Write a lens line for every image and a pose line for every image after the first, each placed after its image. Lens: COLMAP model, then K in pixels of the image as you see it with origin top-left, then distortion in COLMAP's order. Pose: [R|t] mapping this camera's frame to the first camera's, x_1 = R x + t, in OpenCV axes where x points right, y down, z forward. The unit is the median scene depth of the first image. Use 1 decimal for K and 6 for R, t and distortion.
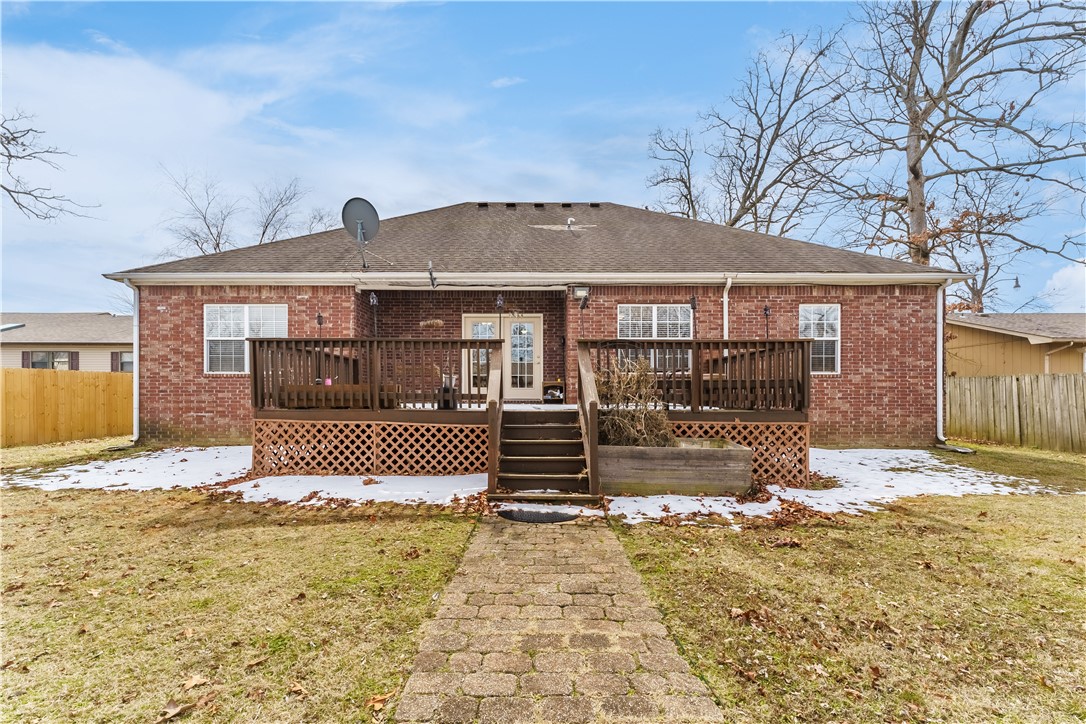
lens RADIAL K [[447.1, 0, 543.7], [0, 447.1, 370.0], [0, 0, 1]] dist [-0.000998, 0.000531]
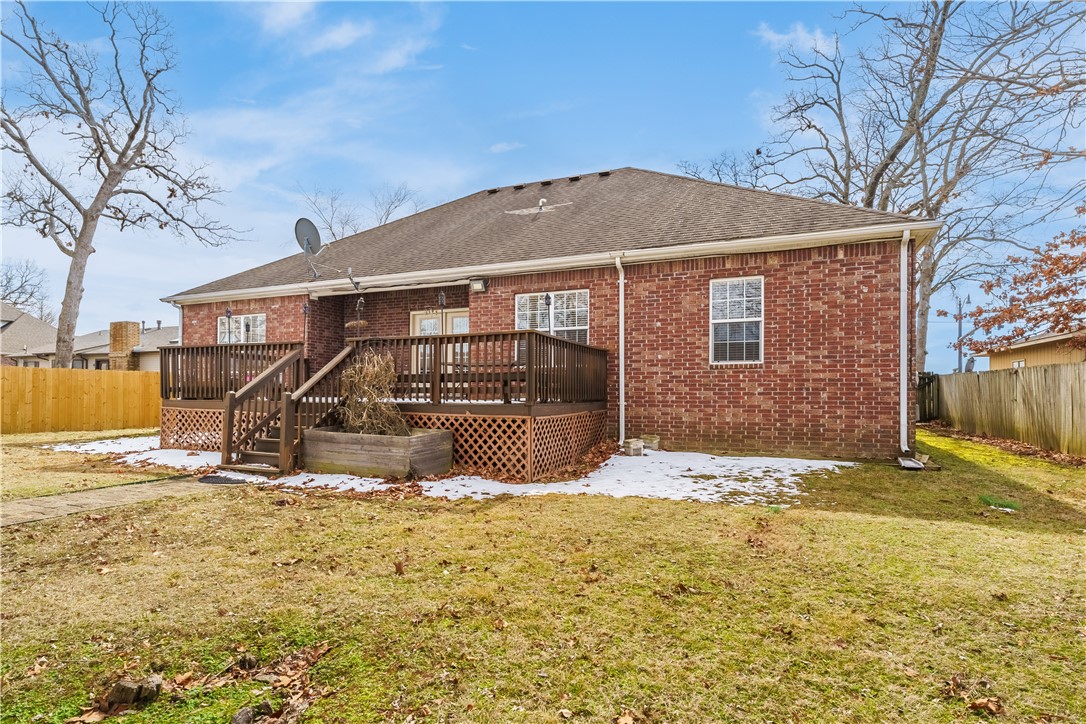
lens RADIAL K [[545.9, 0, 541.2], [0, 545.9, 358.5], [0, 0, 1]] dist [0.001416, 0.000258]
pose [[0.922115, -0.023309, -0.386213, 0.675394], [0.019537, 0.999715, -0.013689, 0.005871], [0.386423, 0.005078, 0.922308, -0.051258]]
